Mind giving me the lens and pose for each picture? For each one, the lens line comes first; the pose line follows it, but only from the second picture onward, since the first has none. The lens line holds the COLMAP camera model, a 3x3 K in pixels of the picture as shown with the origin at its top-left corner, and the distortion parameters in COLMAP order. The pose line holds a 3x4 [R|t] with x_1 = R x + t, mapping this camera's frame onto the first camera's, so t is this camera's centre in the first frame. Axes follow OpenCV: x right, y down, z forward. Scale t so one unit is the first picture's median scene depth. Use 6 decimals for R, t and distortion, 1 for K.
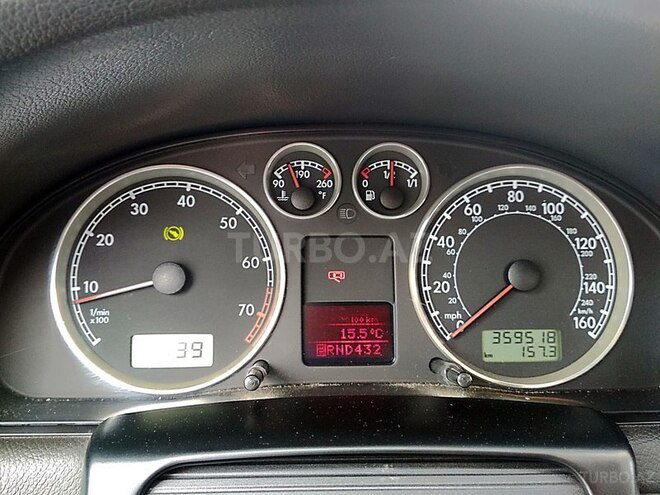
lens RADIAL K [[653.9, 0, 329.3], [0, 653.9, 247.7], [0, 0, 1]] dist [0.078733, 0.001060]
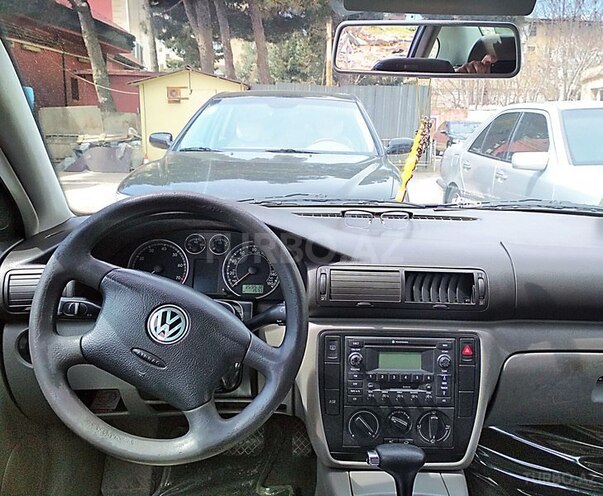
lens RADIAL K [[526.2, 0, 302.7], [0, 526.2, 249.3], [0, 0, 1]] dist [0.065453, -0.018545]
pose [[0.999654, 0.017876, 0.019315, 0.506664], [-0.016309, 0.996788, -0.078405, 0.151577], [-0.020655, 0.078063, 0.996734, -1.975773]]
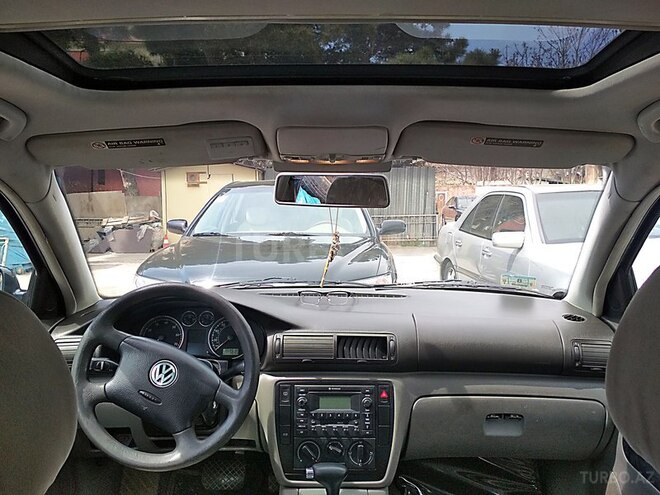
lens RADIAL K [[653.9, 0, 330.9], [0, 653.9, 248.2], [0, 0, 1]] dist [0.078733, 0.001060]
pose [[0.999258, 0.000171, -0.038512, 1.229204], [-0.007778, 0.980283, -0.197446, 0.351151], [0.037719, 0.197599, 0.979557, -3.956528]]
